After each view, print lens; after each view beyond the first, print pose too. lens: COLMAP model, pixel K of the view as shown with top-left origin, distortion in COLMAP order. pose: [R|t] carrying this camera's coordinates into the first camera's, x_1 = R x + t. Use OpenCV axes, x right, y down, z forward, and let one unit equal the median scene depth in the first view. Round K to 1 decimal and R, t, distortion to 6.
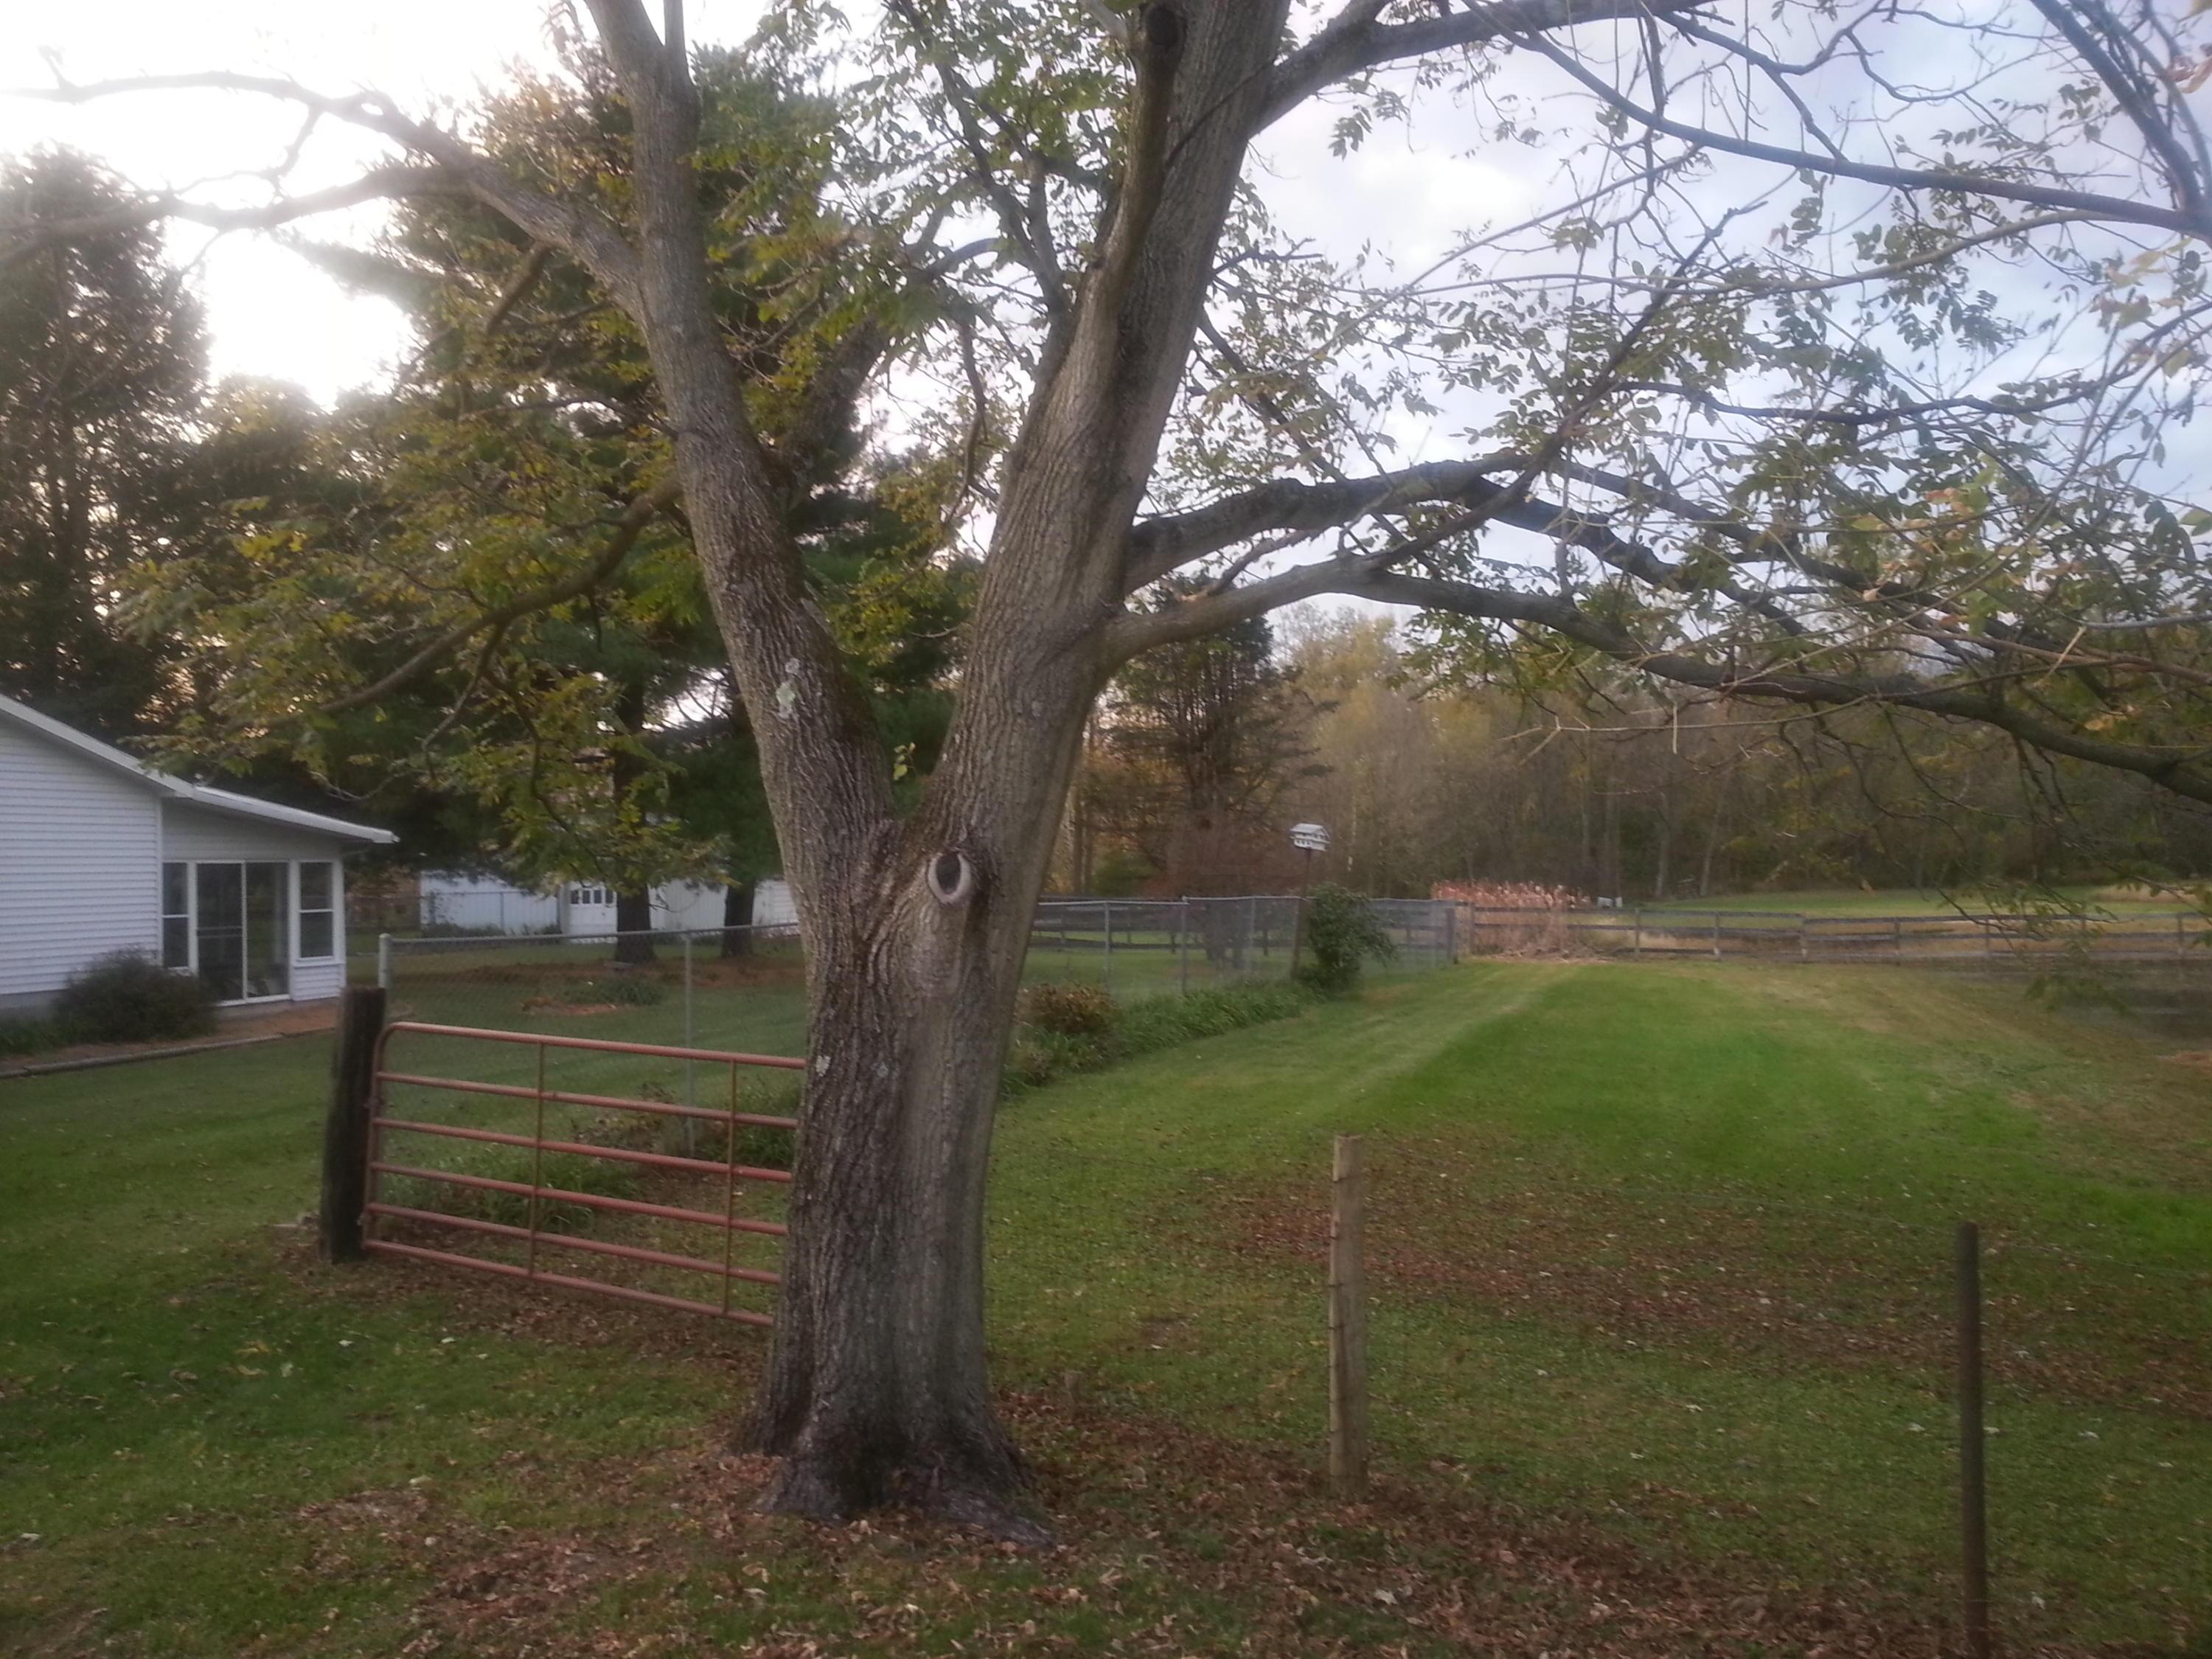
lens RADIAL K [[1734.4, 0, 1119.7], [0, 1734.4, 820.8], [0, 0, 1]] dist [-0.000231, -0.007590]
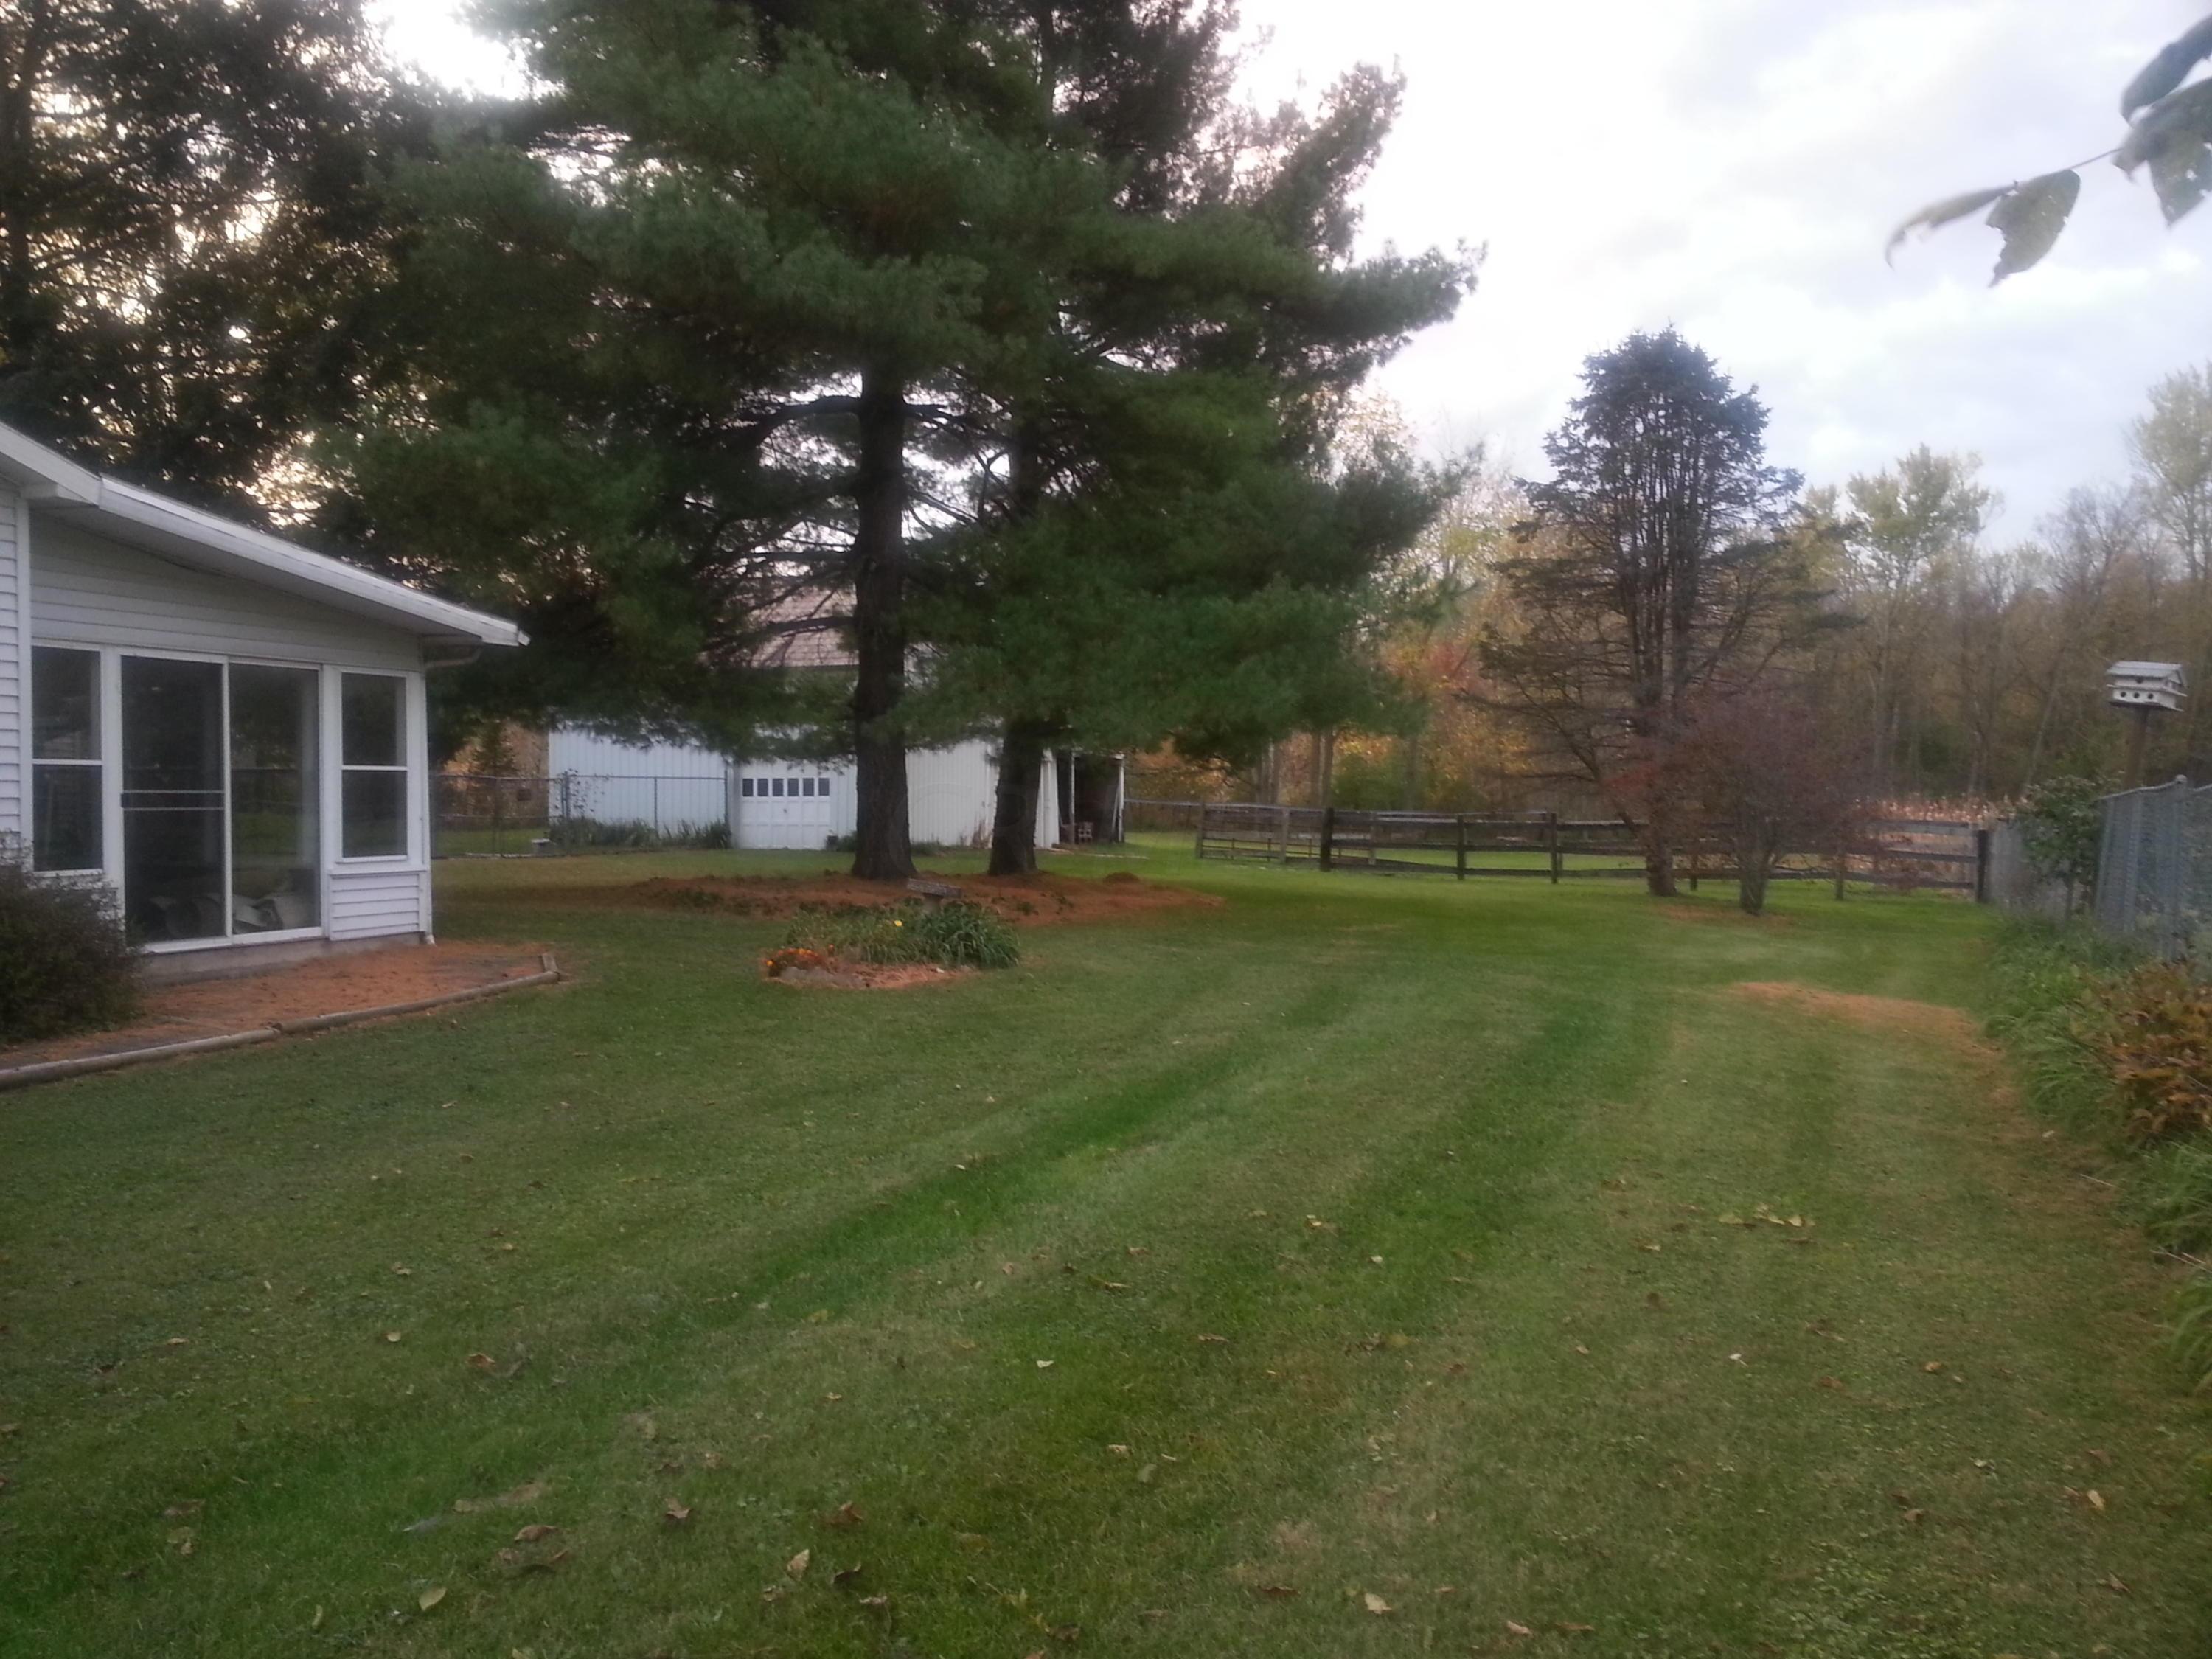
lens RADIAL K [[1734.4, 0, 1099.2], [0, 1734.4, 840.1], [0, 0, 1]] dist [-0.000231, -0.007590]
pose [[0.997382, 0.024585, -0.068010, -0.209975], [-0.020709, 0.998152, 0.057122, 0.039338], [0.069288, -0.055564, 0.996048, 0.494173]]
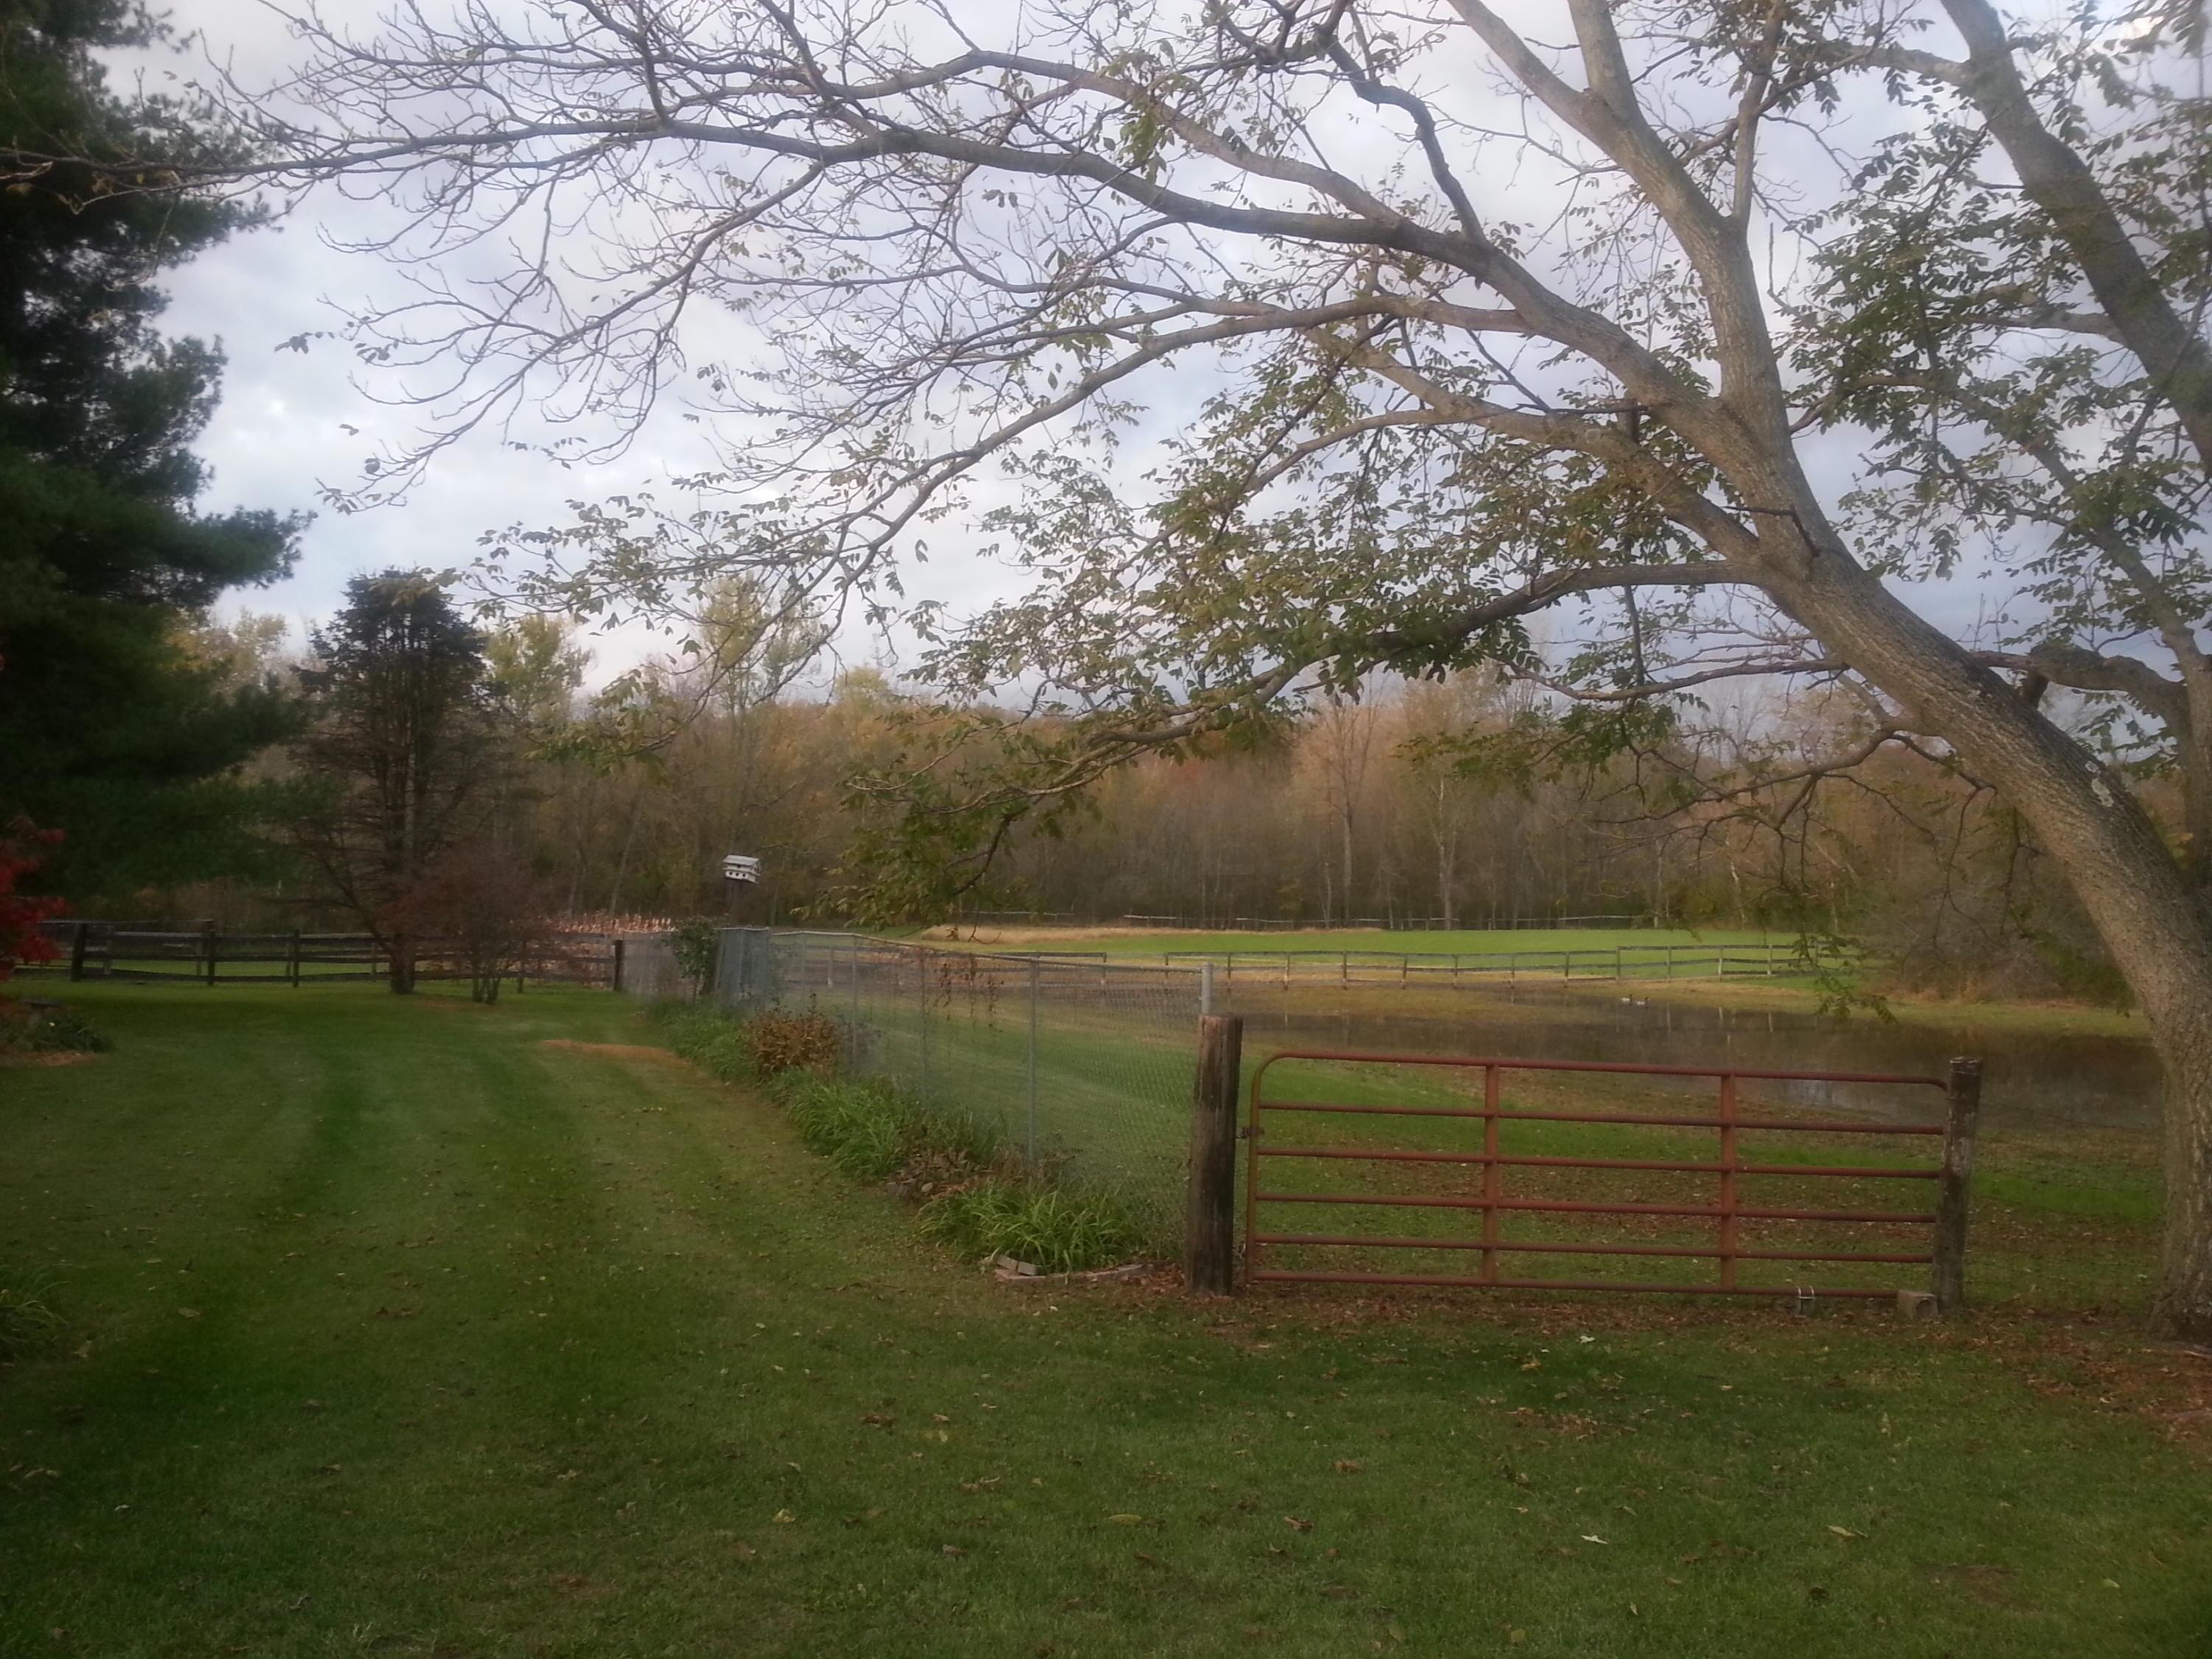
lens RADIAL K [[1734.4, 0, 1111.1], [0, 1734.4, 828.5], [0, 0, 1]] dist [-0.000231, -0.007590]
pose [[0.753695, 0.057378, 0.654715, -0.447426], [-0.047519, 0.998332, -0.032788, 0.010573], [-0.655504, -0.006399, 0.755164, 0.117796]]
